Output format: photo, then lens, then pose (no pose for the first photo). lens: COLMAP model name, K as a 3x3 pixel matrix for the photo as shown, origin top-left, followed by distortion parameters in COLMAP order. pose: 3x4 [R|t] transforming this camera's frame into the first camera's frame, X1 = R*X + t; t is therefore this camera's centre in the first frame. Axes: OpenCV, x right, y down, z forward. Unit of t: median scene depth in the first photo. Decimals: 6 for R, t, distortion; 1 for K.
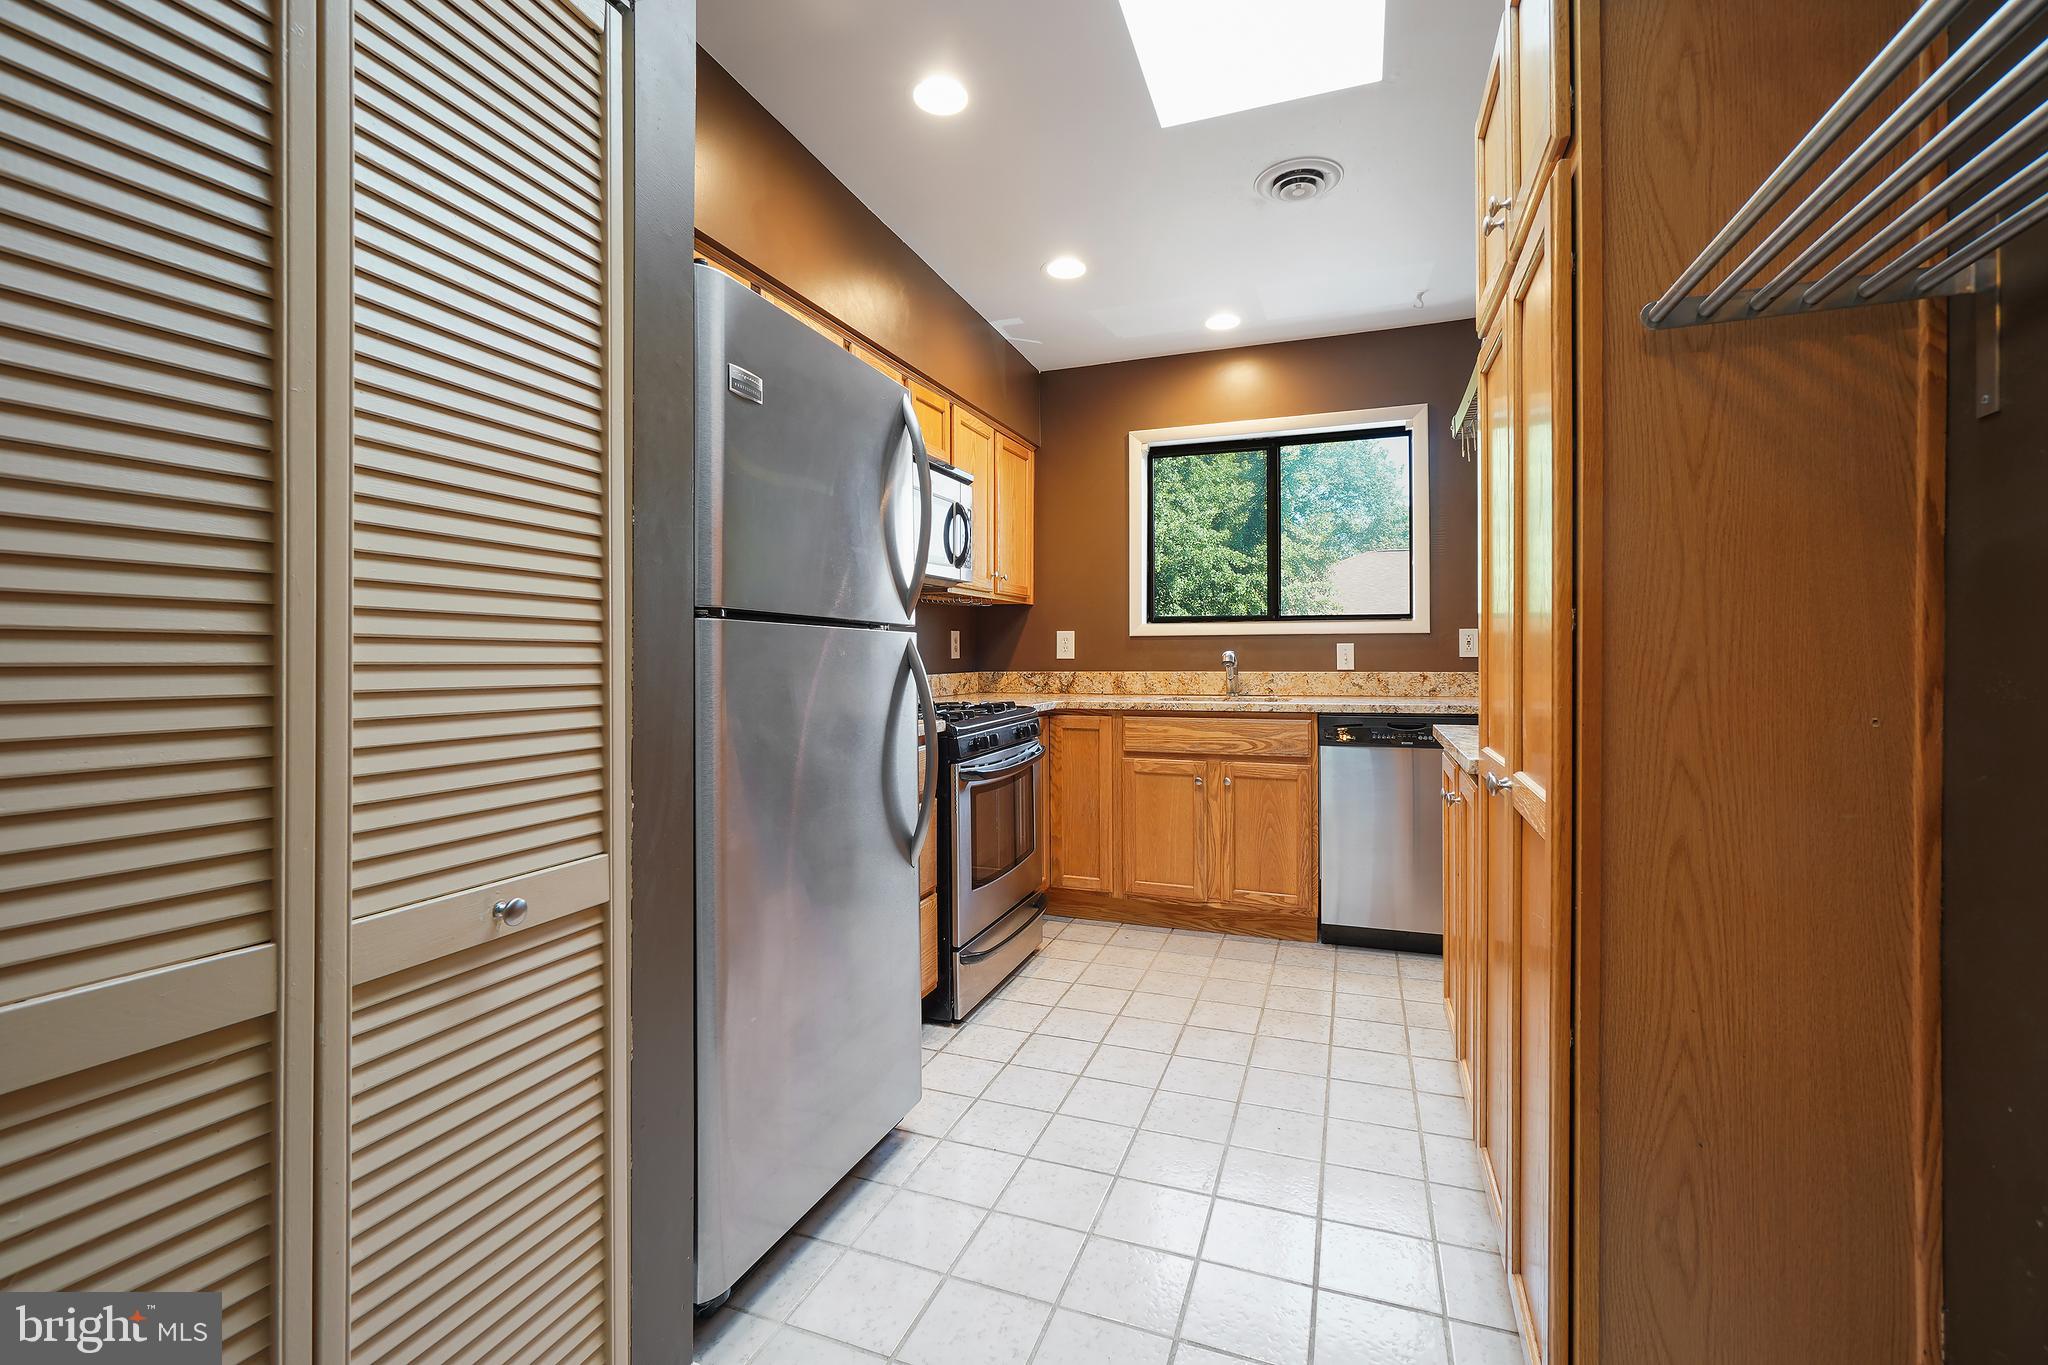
lens RADIAL K [[891.0, 0, 1010.2], [0, 891.0, 644.3], [0, 0, 1]] dist [-0.011409, 0.005540]
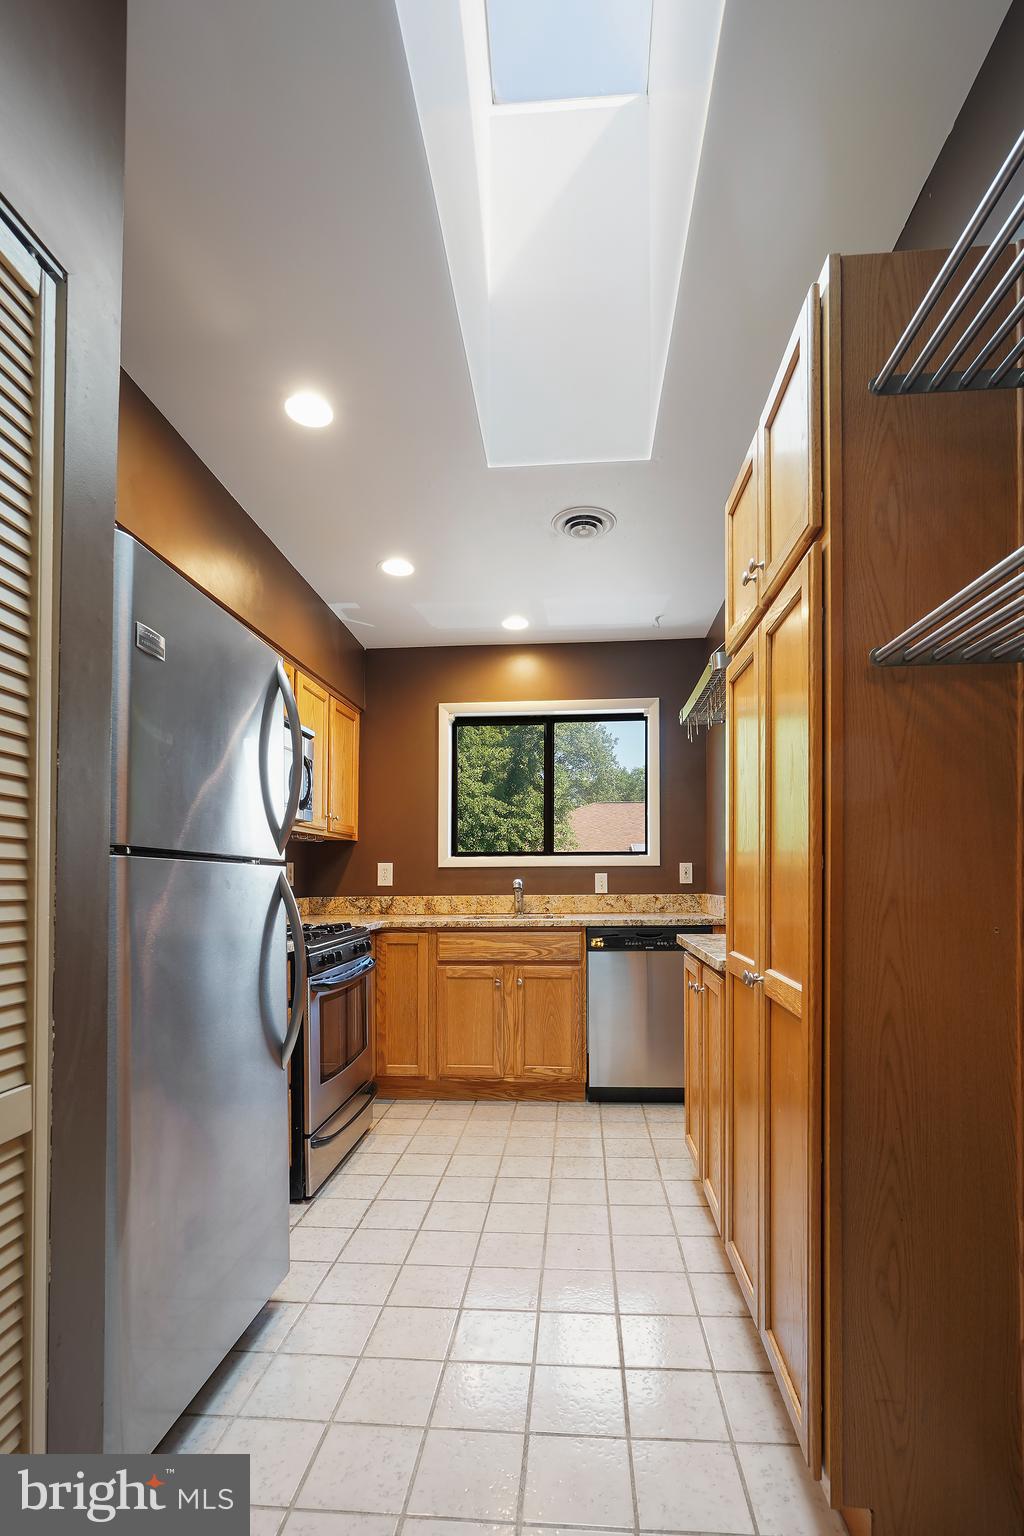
lens RADIAL K [[714.3, 0, 531.5], [0, 714.3, 864.3], [0, 0, 1]] dist [-0.008193, 0.003937]
pose [[0.954929, 0.005263, 0.296787, -0.044465], [-0.002132, 0.999939, -0.010873, -0.003345], [-0.296826, 0.009750, 0.954882, 0.012206]]
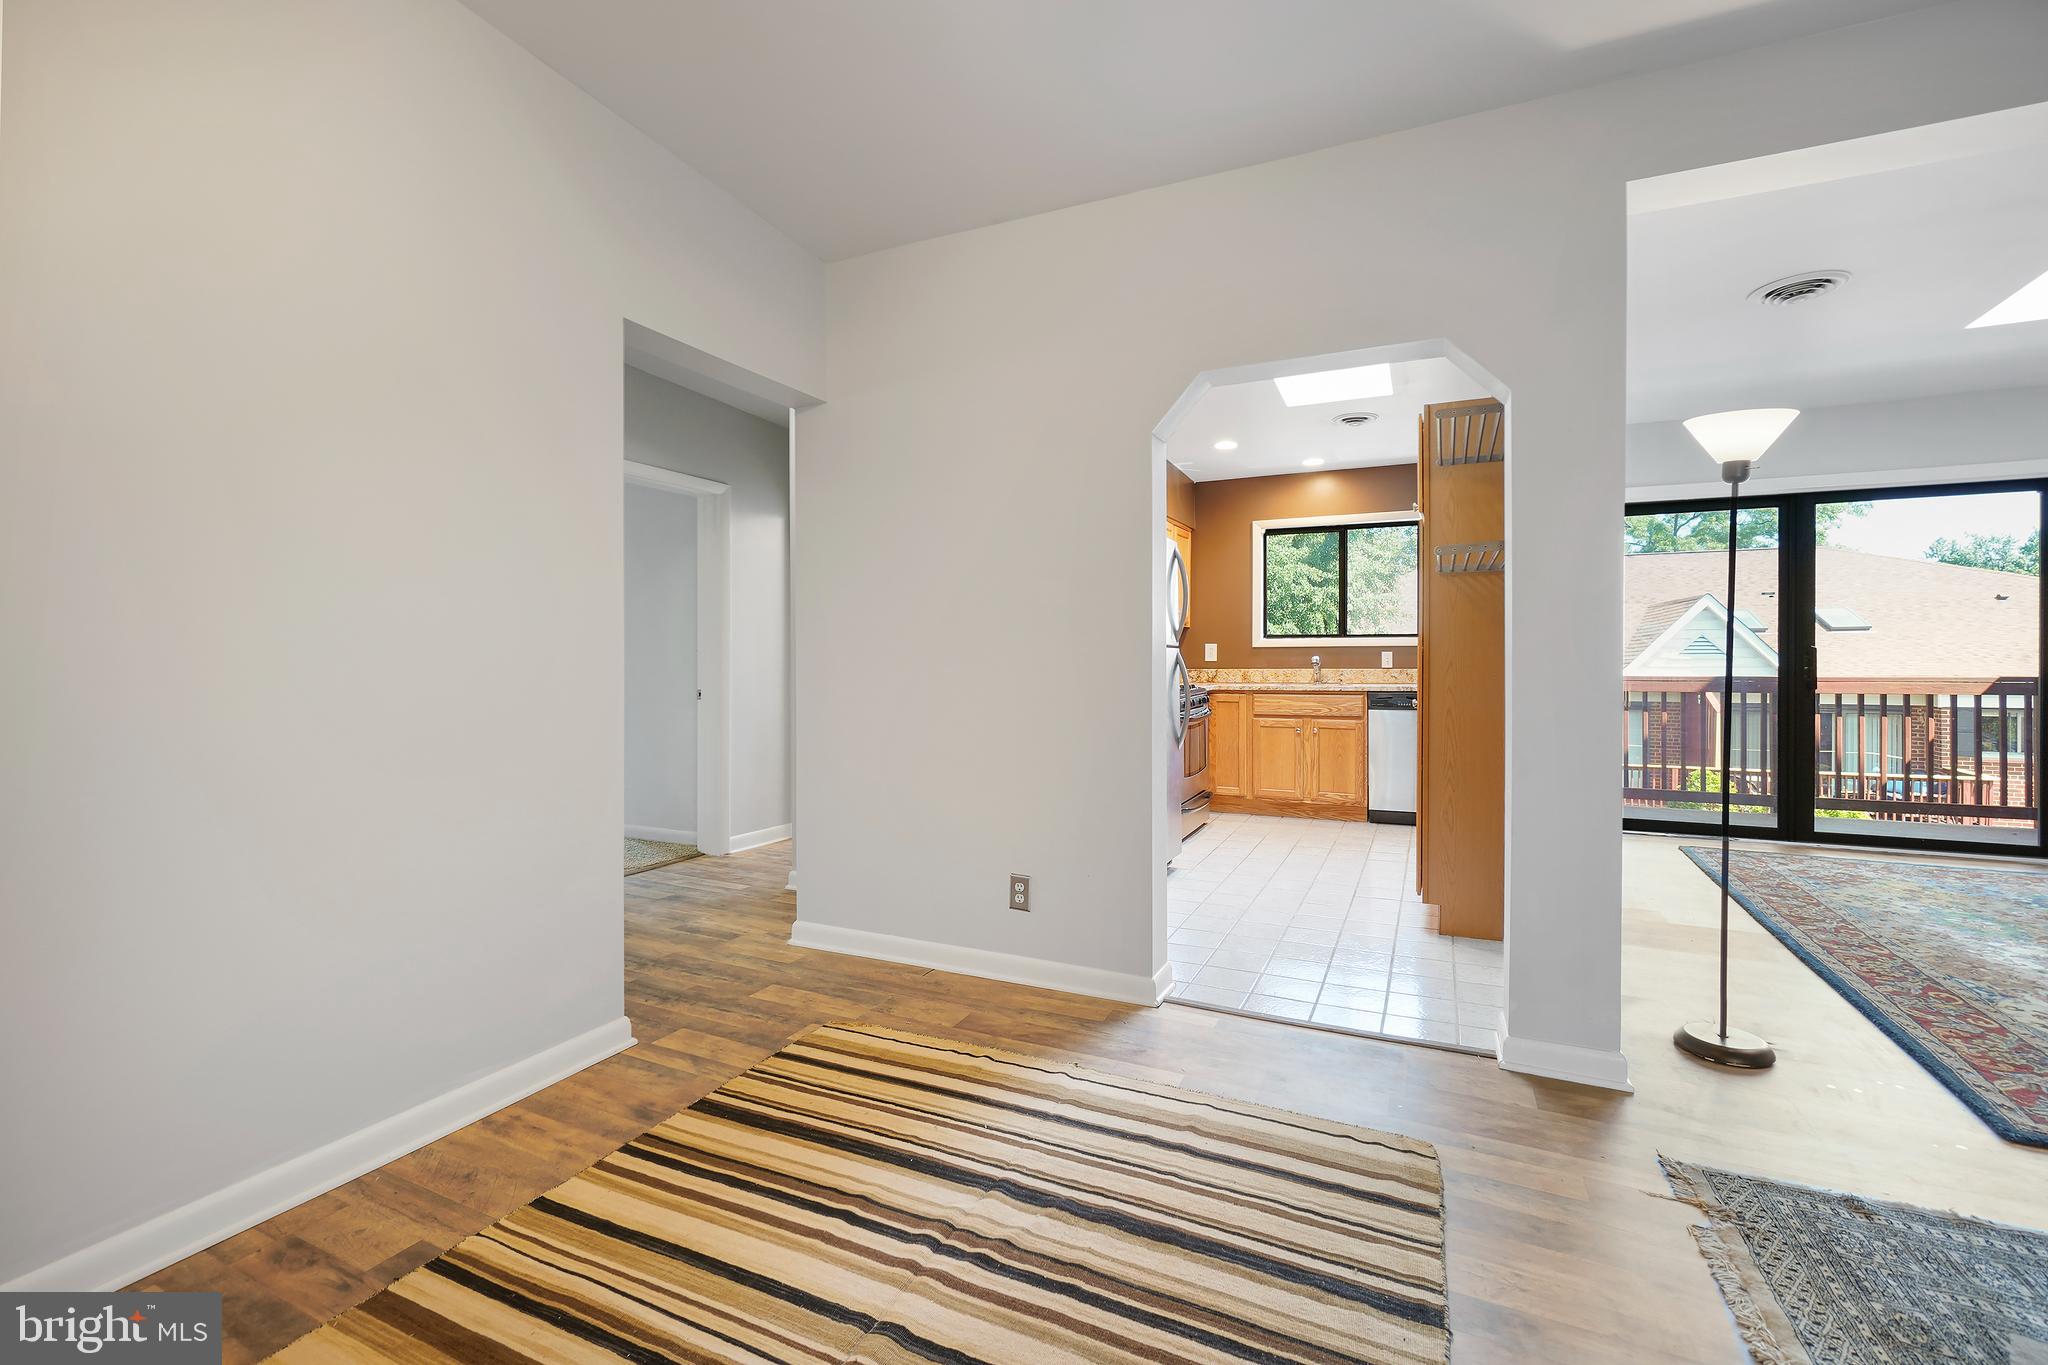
lens RADIAL K [[891.0, 0, 1004.1], [0, 891.0, 662.0], [0, 0, 1]] dist [-0.011409, 0.005540]
pose [[0.996519, -0.000152, -0.083369, -0.217016], [0.001398, 0.999888, 0.014888, -0.008319], [0.083357, -0.014952, 0.996408, -0.784747]]
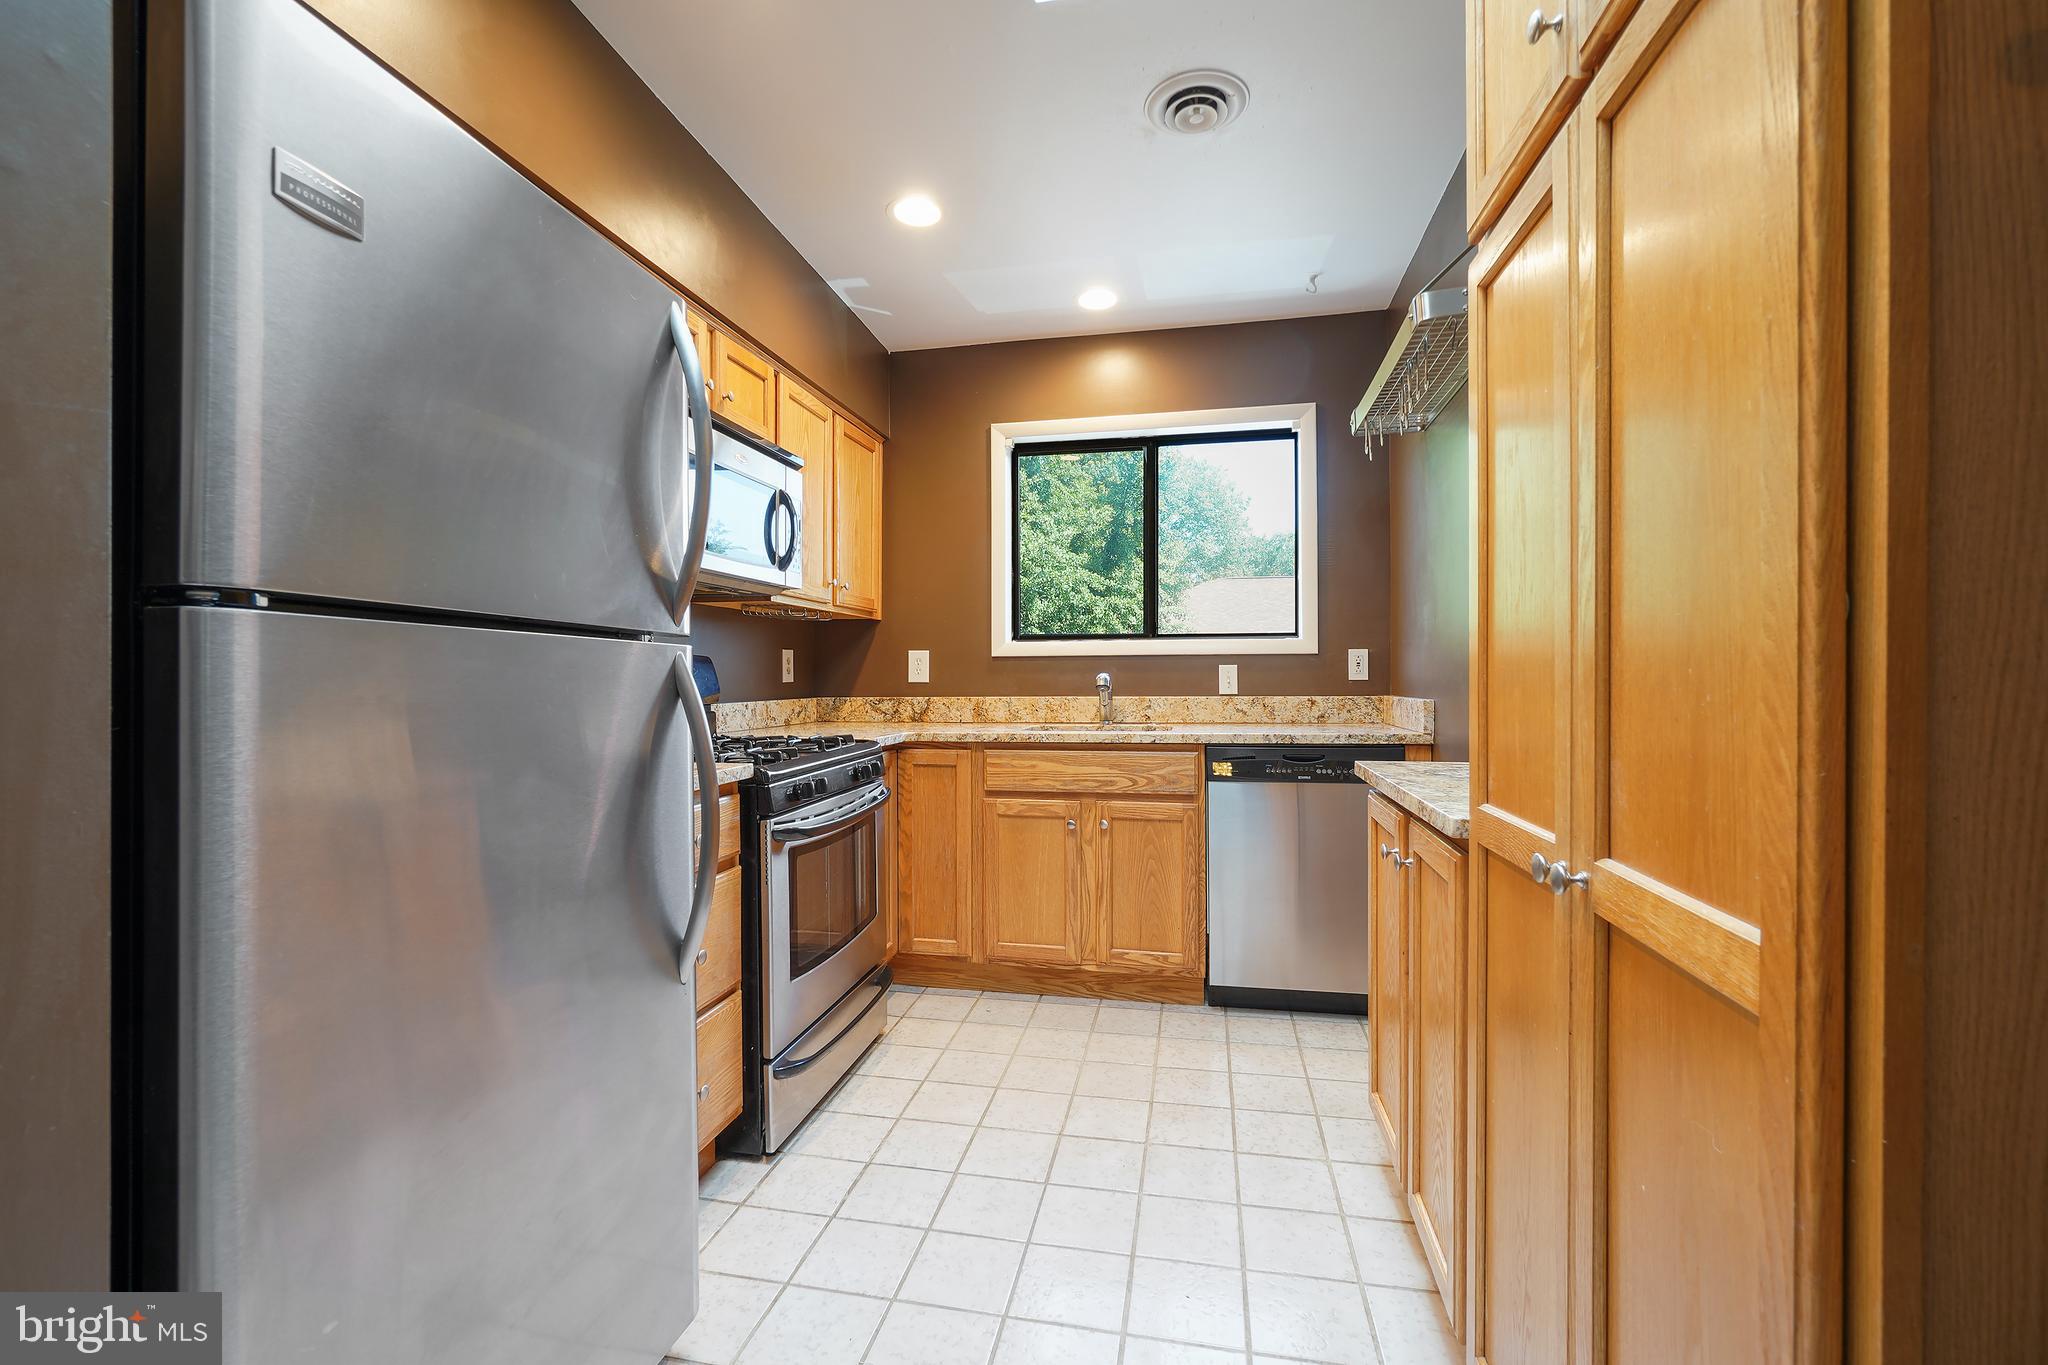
lens RADIAL K [[891.0, 0, 1005.8], [0, 891.0, 666.5], [0, 0, 1]] dist [-0.011409, 0.005540]
pose [[0.988433, 0.001205, 0.151656, 0.018341], [-0.000973, 0.999998, -0.001606, 0.002672], [-0.151658, 0.001440, 0.988432, 0.157058]]
